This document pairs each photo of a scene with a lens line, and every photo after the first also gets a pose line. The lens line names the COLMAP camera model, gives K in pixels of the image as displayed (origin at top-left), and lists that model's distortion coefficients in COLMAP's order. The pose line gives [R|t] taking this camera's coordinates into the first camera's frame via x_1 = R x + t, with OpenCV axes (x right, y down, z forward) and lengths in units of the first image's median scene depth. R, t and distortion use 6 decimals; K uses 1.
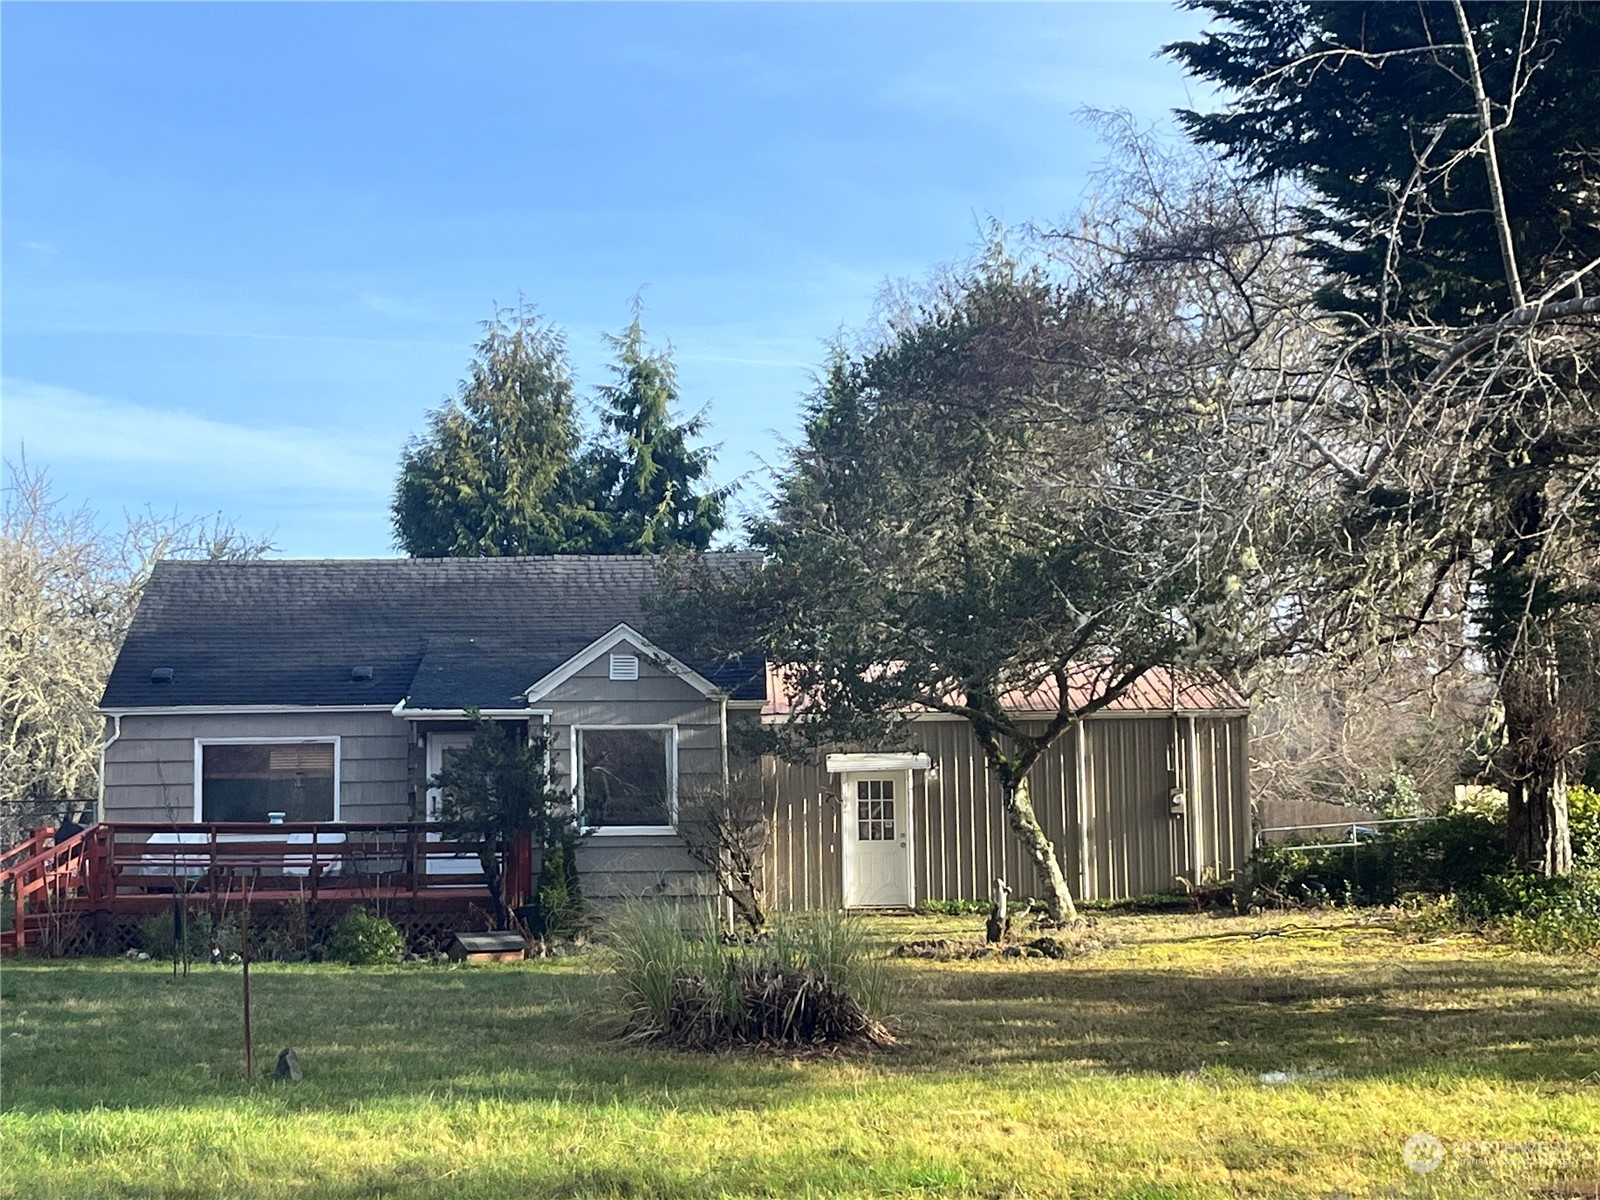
lens RADIAL K [[2643.6, 0, 792.2], [0, 2643.6, 538.2], [0, 0, 1]] dist [0.122018, 0.000000]
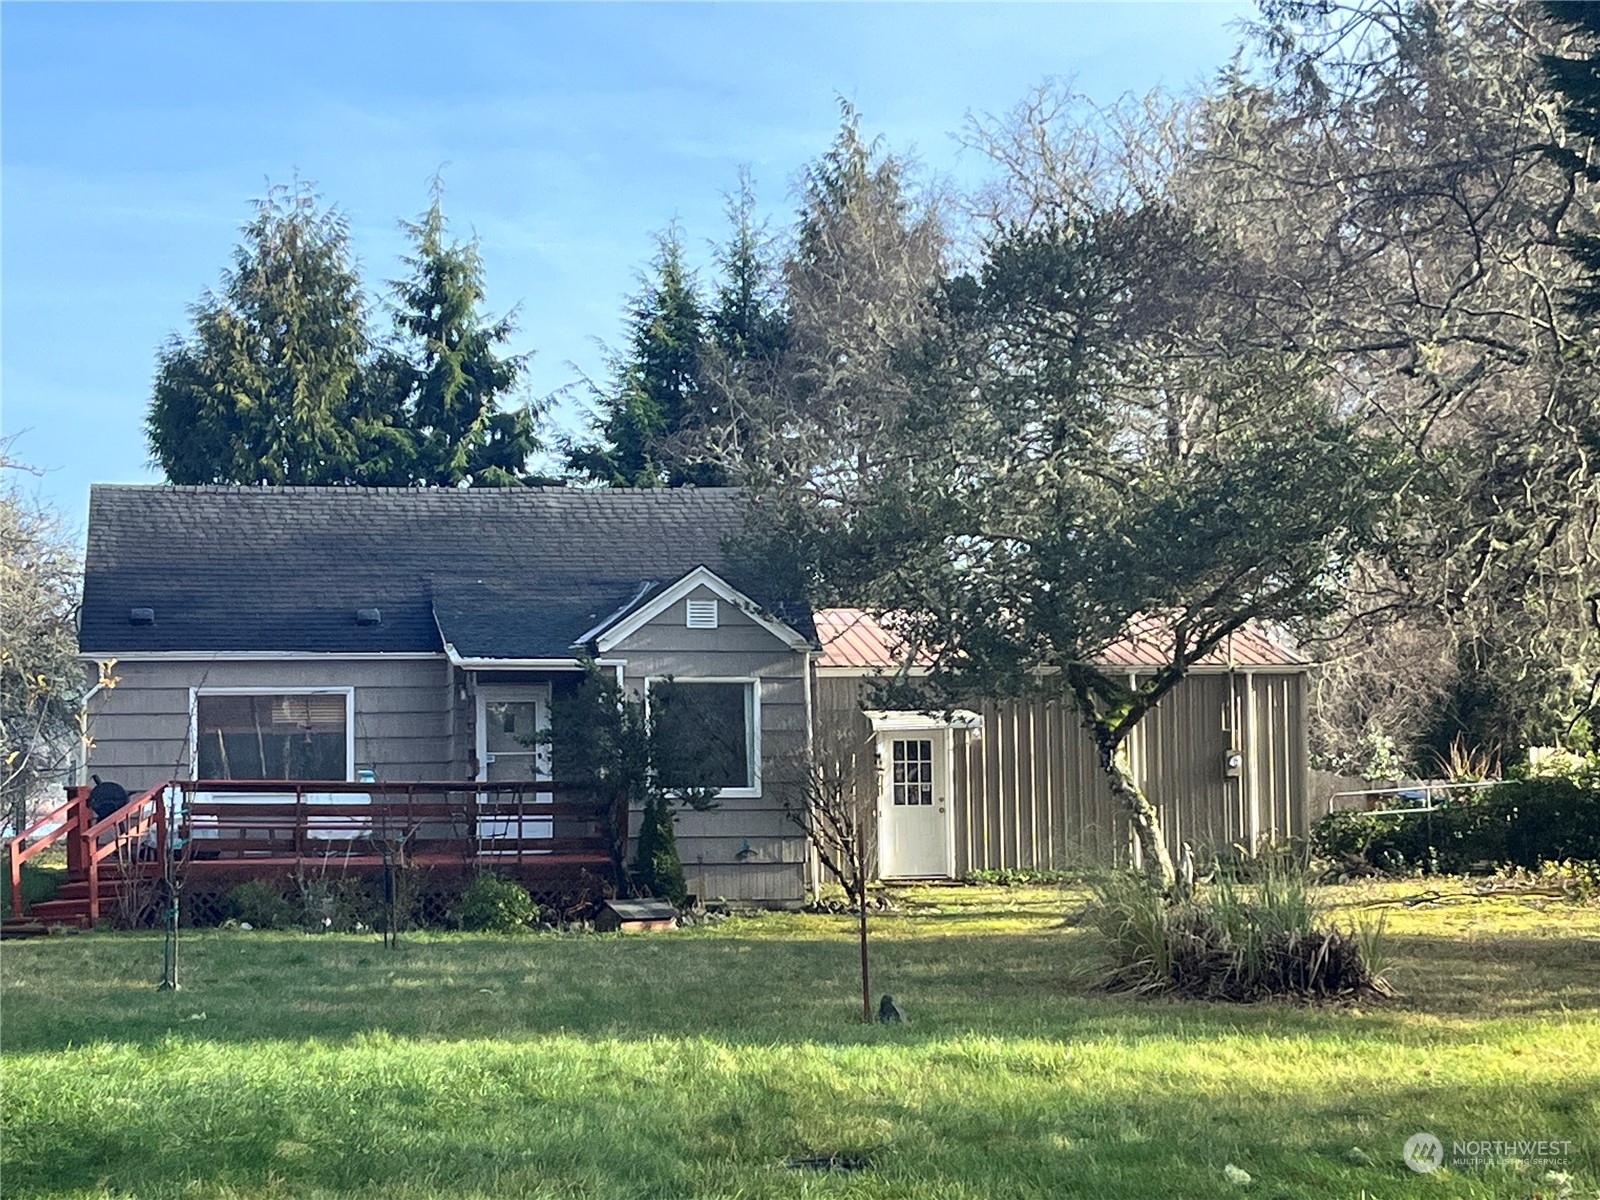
lens RADIAL K [[3191.1, 0, 783.2], [0, 3191.1, 596.2], [0, 0, 1]] dist [0.172113, 0.000000]
pose [[0.988824, 0.011490, 0.148644, -0.188206], [-0.018153, 0.998887, 0.043545, -0.005700], [-0.147978, -0.045756, 0.987932, -0.086877]]
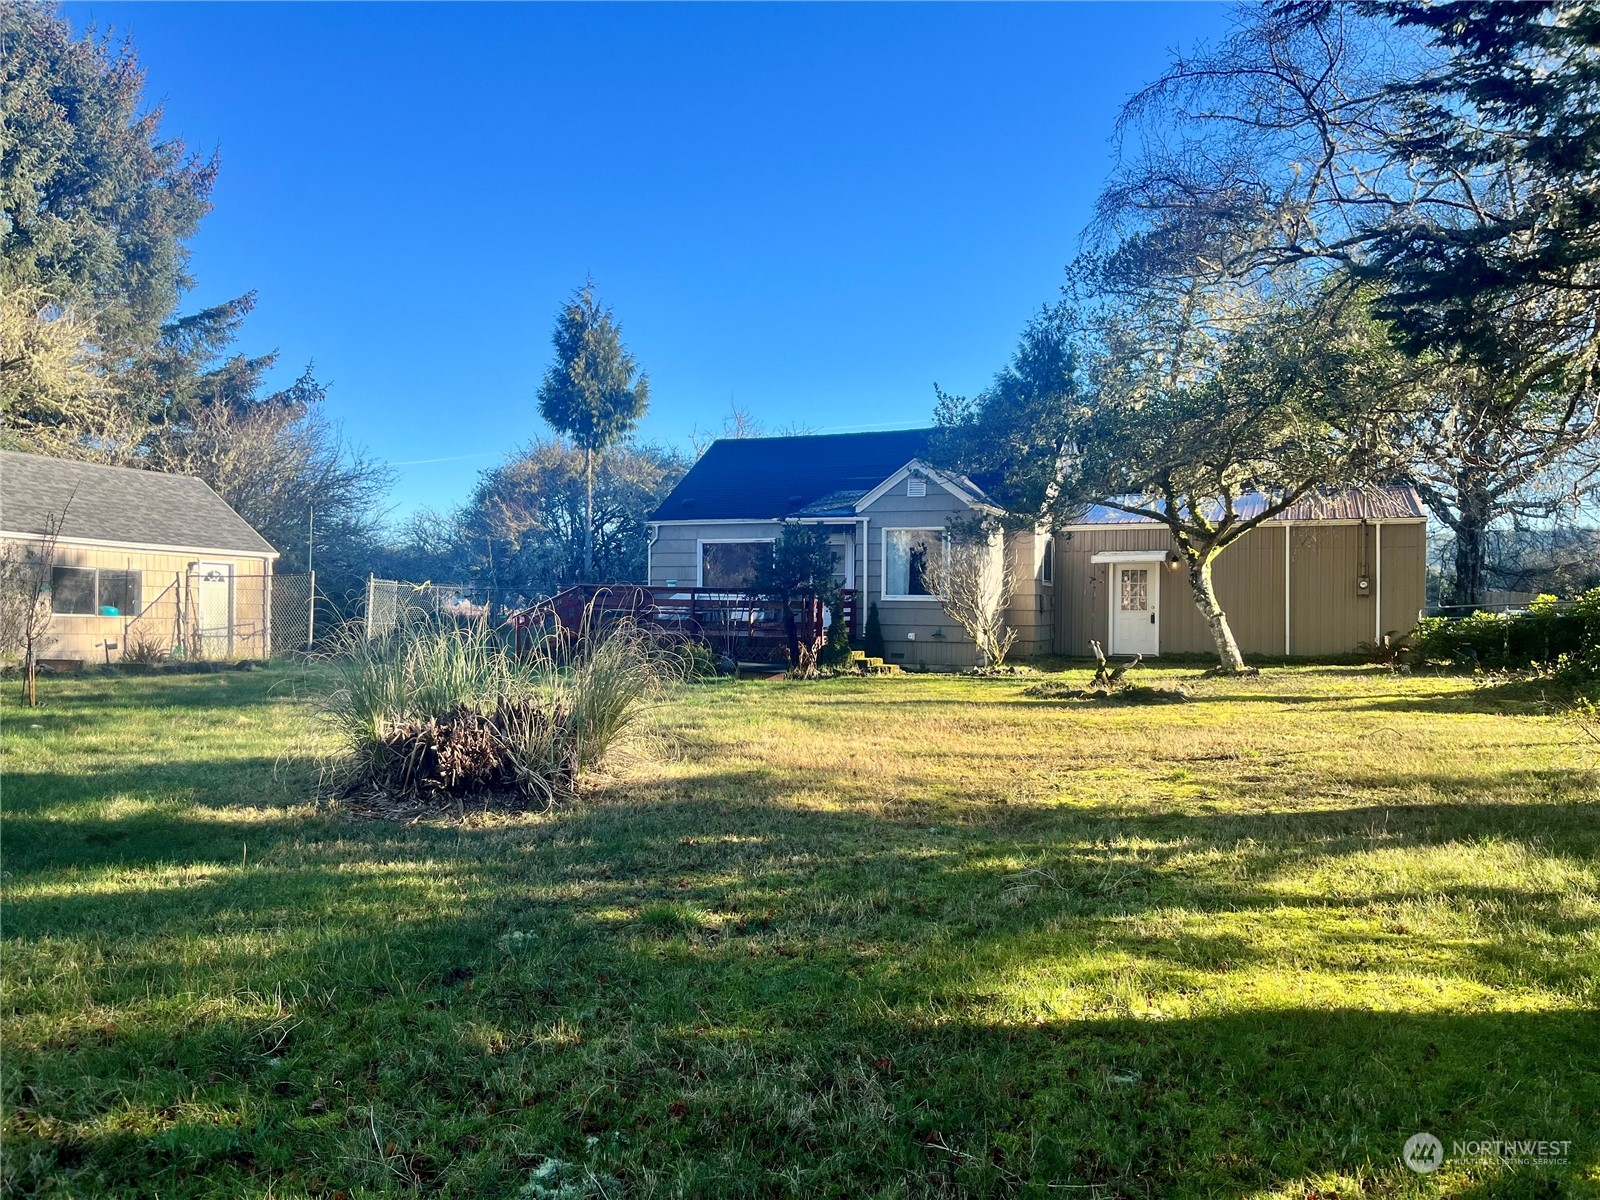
lens RADIAL K [[1209.7, 0, 785.3], [0, 1209.7, 607.5], [0, 0, 1]] dist [0.052295, -0.087049]
pose [[0.911396, 0.021872, -0.410950, 0.141479], [0.023007, 0.994317, 0.103944, 0.040336], [0.410888, -0.104189, 0.905713, 0.325937]]
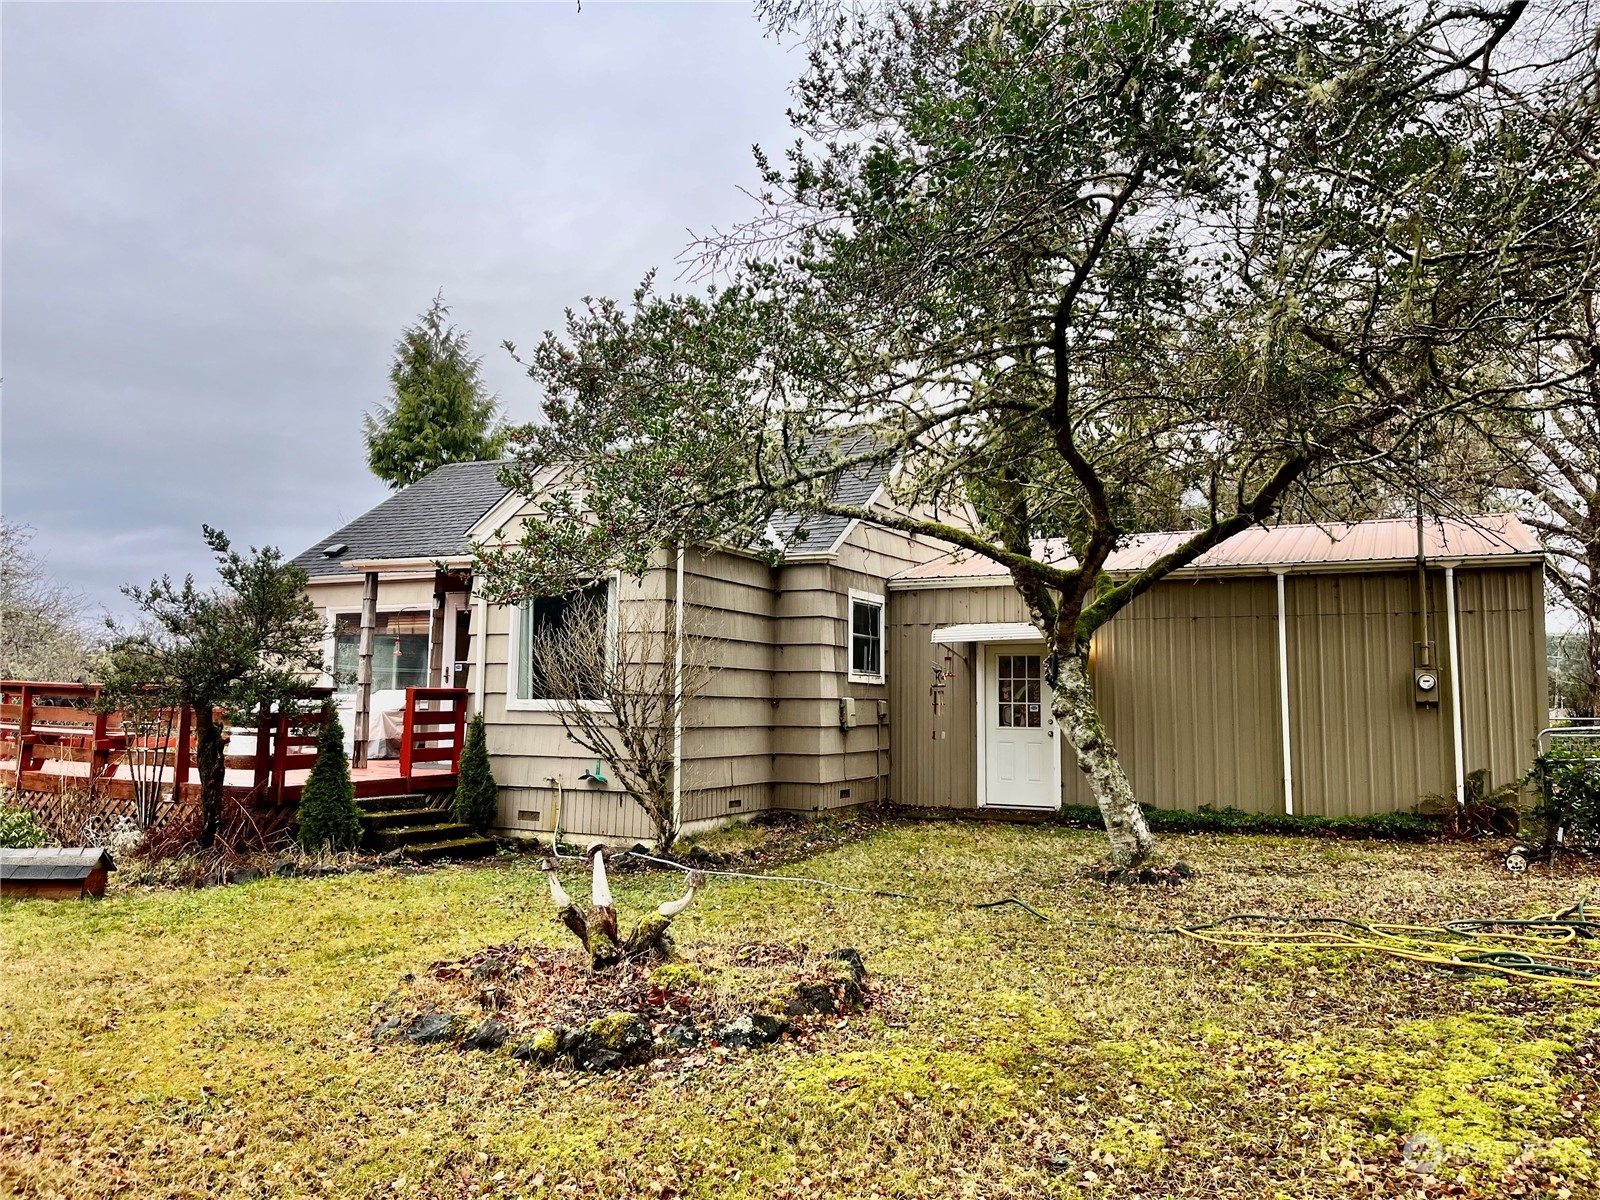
lens RADIAL K [[1209.7, 0, 799.2], [0, 1209.7, 585.4], [0, 0, 1]] dist [0.052295, -0.087049]
pose [[0.879891, -0.025162, -0.474509, 0.163428], [0.028649, 0.999590, 0.000119, 0.072036], [0.474311, -0.013699, 0.880251, 0.671917]]
